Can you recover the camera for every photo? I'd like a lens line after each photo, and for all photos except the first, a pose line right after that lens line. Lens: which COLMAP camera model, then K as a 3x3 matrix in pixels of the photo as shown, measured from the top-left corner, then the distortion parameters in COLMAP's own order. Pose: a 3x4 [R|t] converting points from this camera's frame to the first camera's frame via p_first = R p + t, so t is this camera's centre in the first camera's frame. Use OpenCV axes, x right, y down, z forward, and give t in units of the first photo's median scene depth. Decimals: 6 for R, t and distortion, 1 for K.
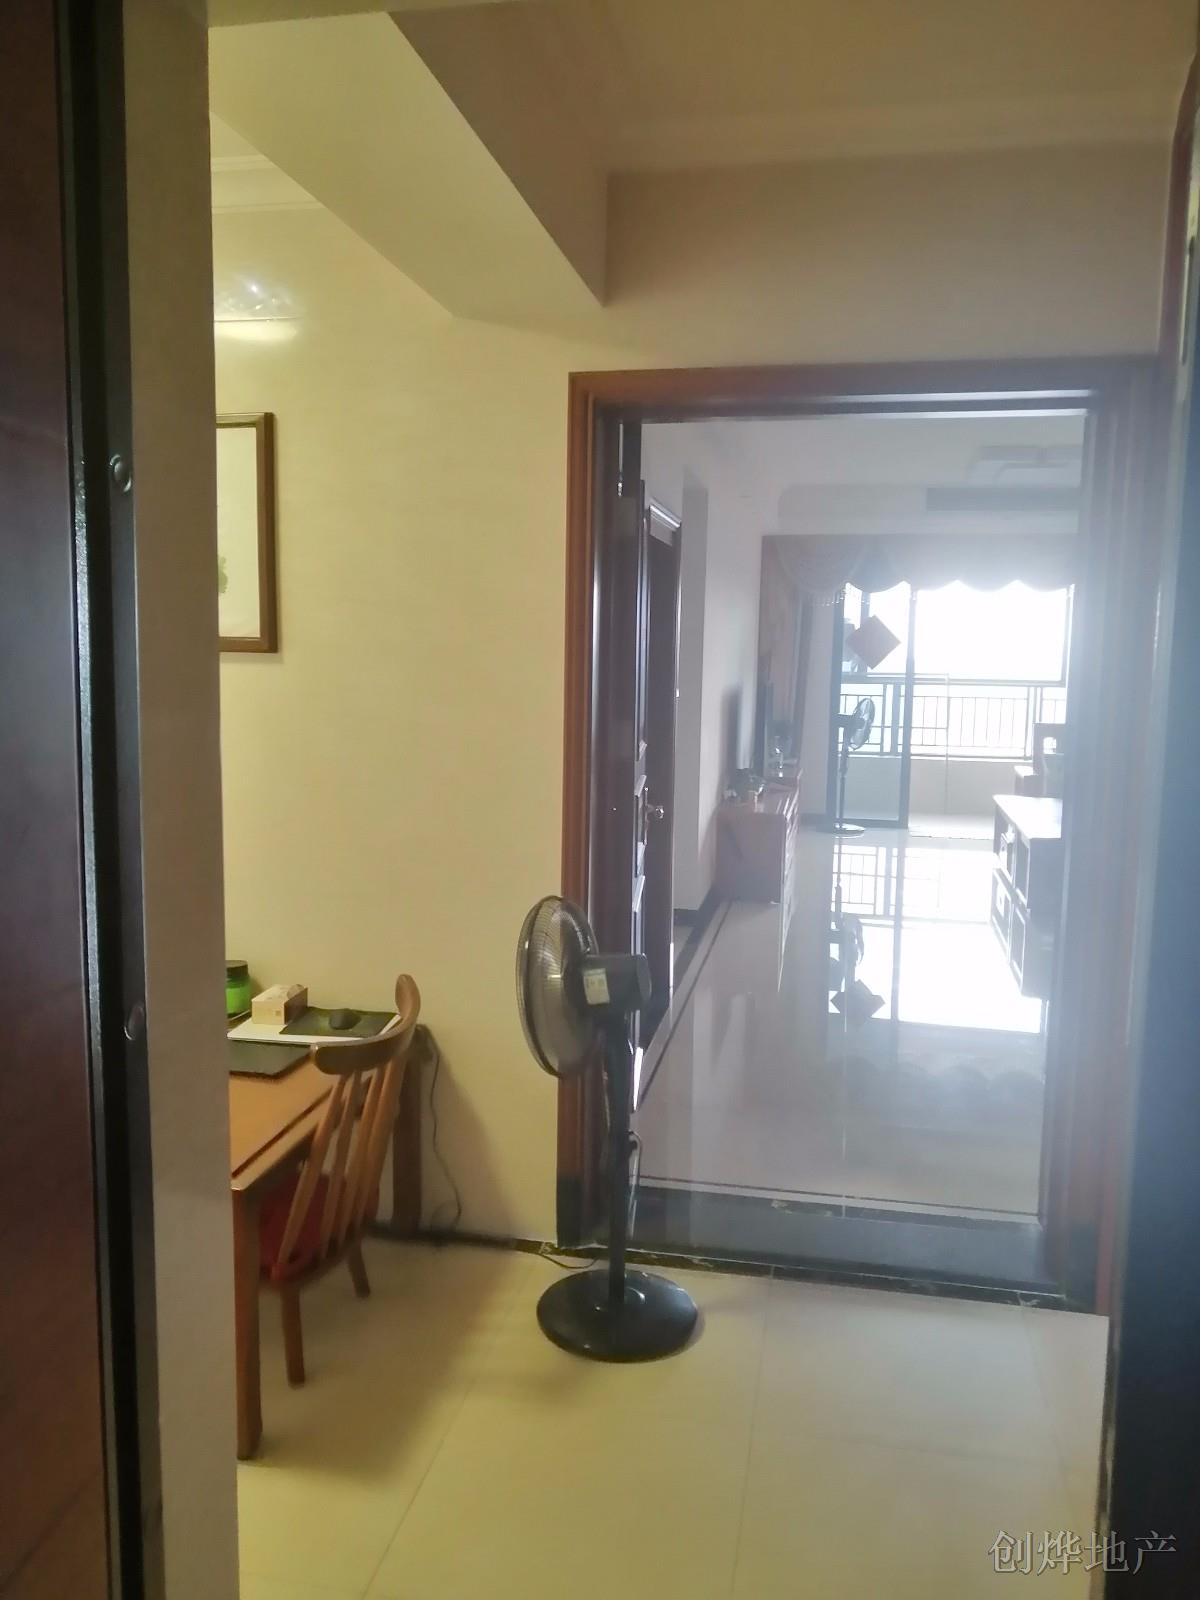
lens RADIAL K [[1258.9, 0, 602.0], [0, 1258.9, 800.9], [0, 0, 1]] dist [0.038926, 0.001375]
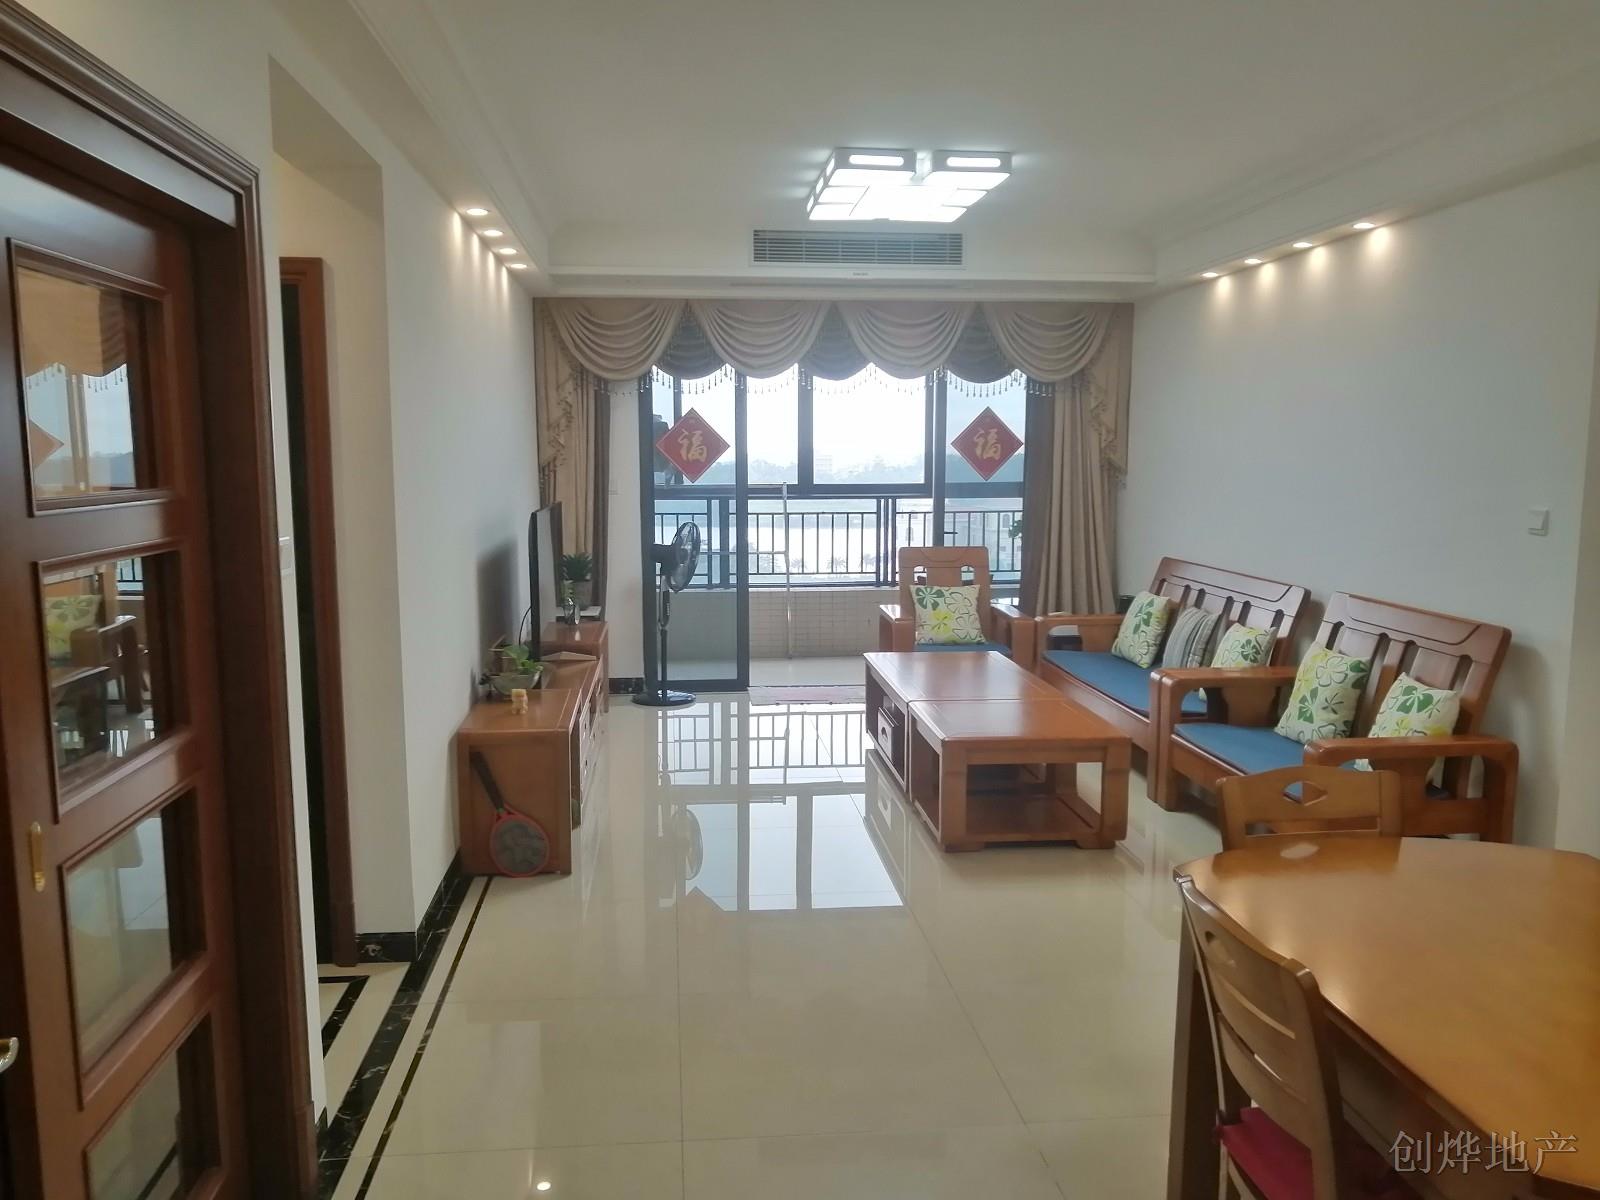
lens RADIAL K [[1258.9, 0, 801.3], [0, 1258.9, 602.3], [0, 0, 1]] dist [0.038926, 0.001375]
pose [[0.954699, -0.054052, 0.292622, 0.047466], [0.056203, 0.998419, 0.001060, -0.027048], [-0.292217, 0.015434, 0.956228, 0.242592]]
